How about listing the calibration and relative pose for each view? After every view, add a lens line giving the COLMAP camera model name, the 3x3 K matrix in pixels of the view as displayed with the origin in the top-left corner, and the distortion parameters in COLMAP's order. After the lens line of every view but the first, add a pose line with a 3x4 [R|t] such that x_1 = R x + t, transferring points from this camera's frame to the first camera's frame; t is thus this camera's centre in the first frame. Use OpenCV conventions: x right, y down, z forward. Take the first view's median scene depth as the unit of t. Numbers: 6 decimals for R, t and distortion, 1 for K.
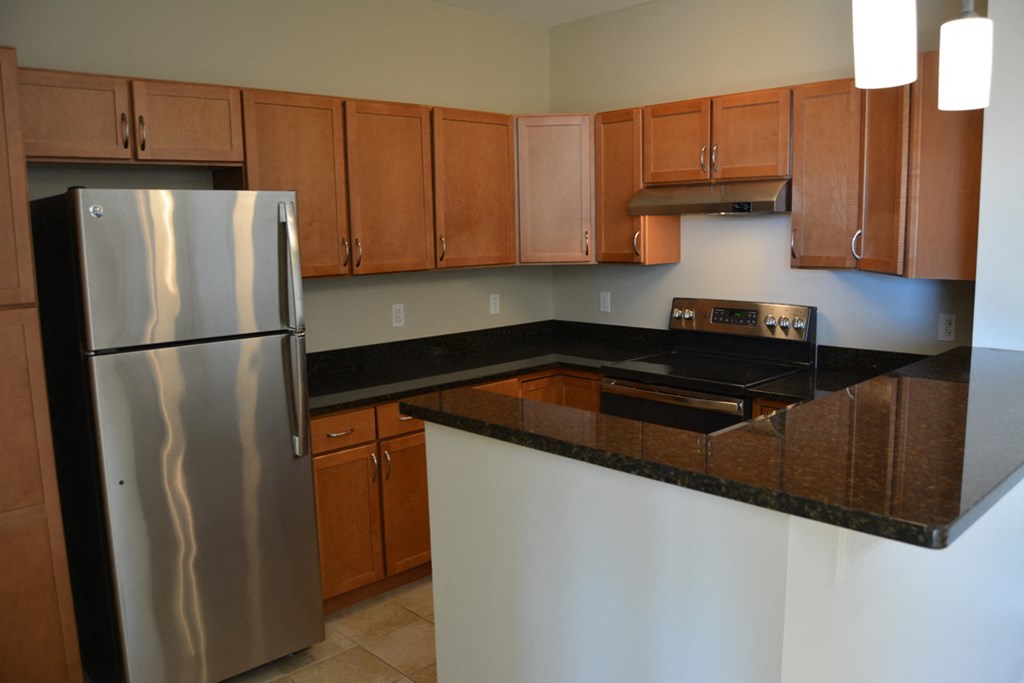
lens RADIAL K [[799.8, 0, 517.0], [0, 799.8, 345.0], [0, 0, 1]] dist [-0.098505, 0.039949]
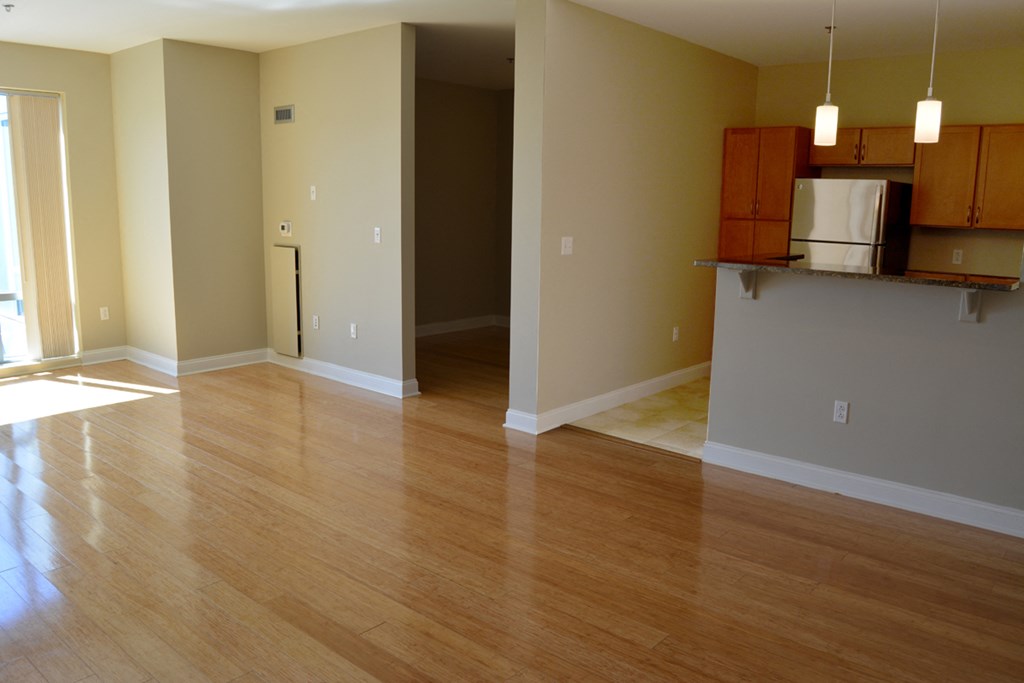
lens RADIAL K [[799.8, 0, 517.0], [0, 799.8, 345.0], [0, 0, 1]] dist [-0.098505, 0.039949]
pose [[0.096976, 0.202605, -0.974447, 1.257762], [-0.164917, 0.968799, 0.185018, 0.010130], [0.981528, 0.142760, 0.127363, -0.138697]]
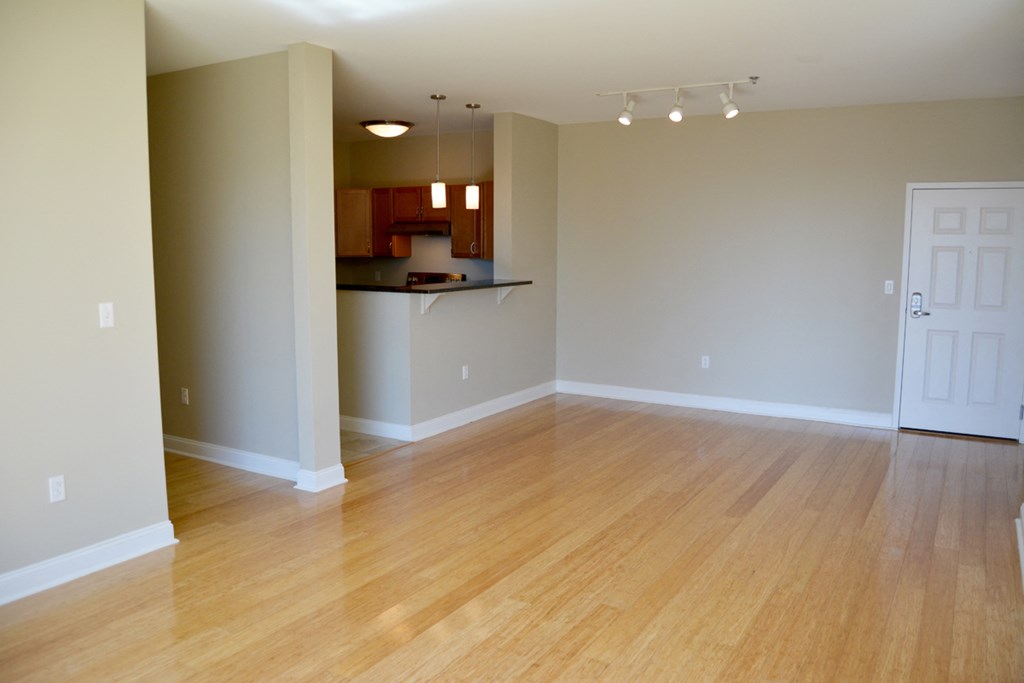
lens RADIAL K [[799.8, 0, 517.0], [0, 799.8, 345.0], [0, 0, 1]] dist [-0.098505, 0.039949]
pose [[0.962978, -0.013017, 0.269267, -0.121352], [0.018139, 0.999699, -0.016541, 0.199167], [-0.268970, 0.020813, 0.962924, -1.310554]]
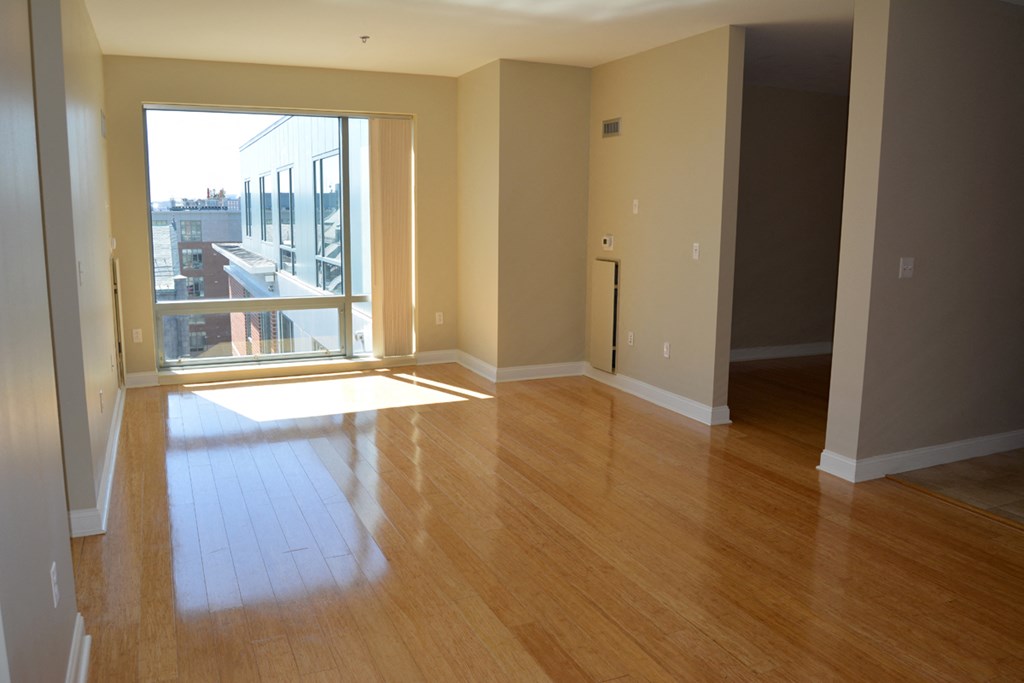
lens RADIAL K [[799.8, 0, 517.0], [0, 799.8, 345.0], [0, 0, 1]] dist [-0.098505, 0.039949]
pose [[-0.332820, 0.174410, -0.926721, 1.176177], [-0.140789, 0.962542, 0.231715, 0.008125], [0.932421, 0.207592, -0.295798, -0.075749]]
